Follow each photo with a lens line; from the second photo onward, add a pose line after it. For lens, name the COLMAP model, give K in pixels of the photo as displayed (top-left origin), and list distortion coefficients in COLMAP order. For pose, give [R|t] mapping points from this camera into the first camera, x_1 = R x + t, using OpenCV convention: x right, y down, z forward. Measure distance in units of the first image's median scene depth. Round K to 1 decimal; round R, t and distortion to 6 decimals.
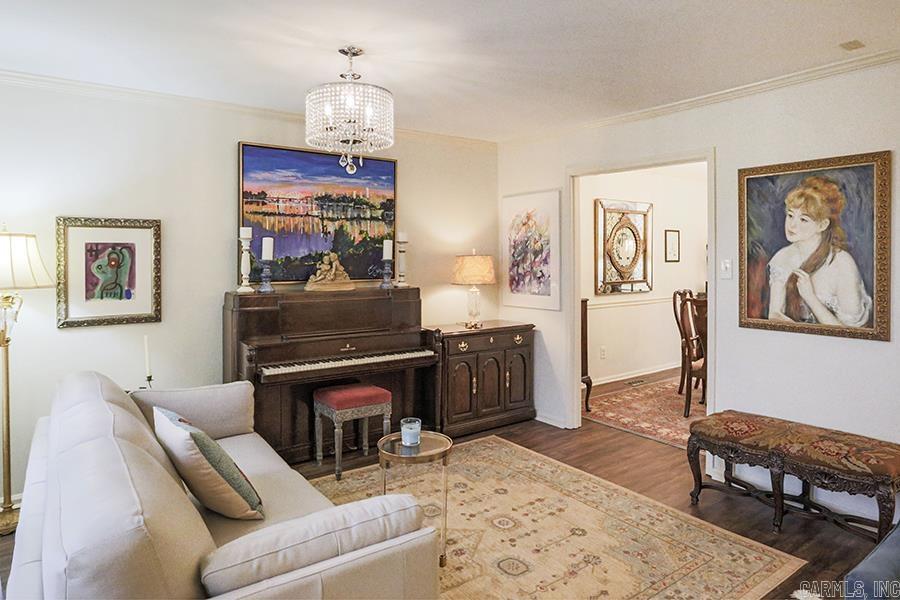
lens RADIAL K [[552.4, 0, 470.3], [0, 552.4, 265.9], [0, 0, 1]] dist [-0.055535, 0.017598]
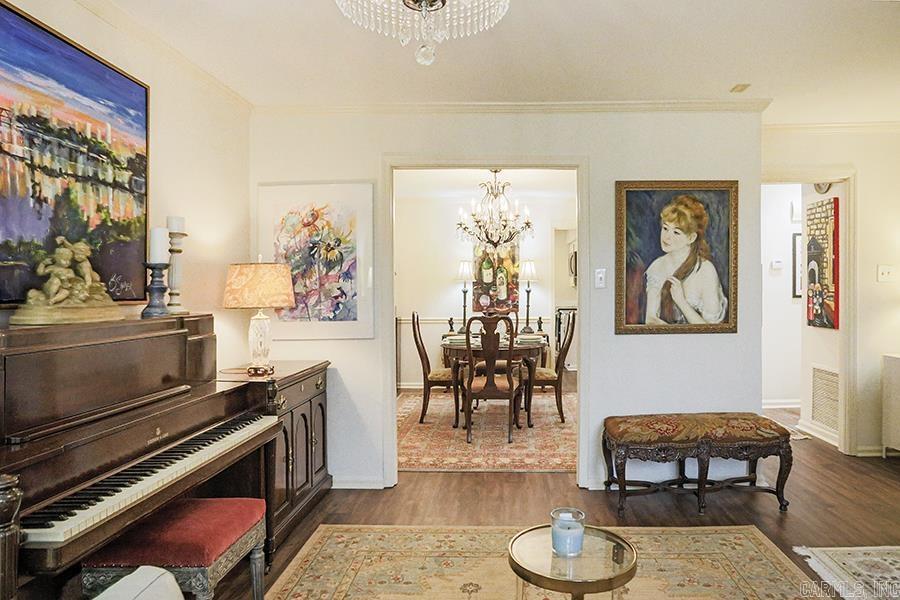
lens RADIAL K [[552.4, 0, 456.2], [0, 552.4, 303.9], [0, 0, 1]] dist [-0.055535, 0.017598]
pose [[0.626378, -0.020193, 0.779258, -0.406354], [0.021748, 0.999728, 0.008424, 0.031374], [-0.779216, 0.011671, 0.626647, 0.466886]]
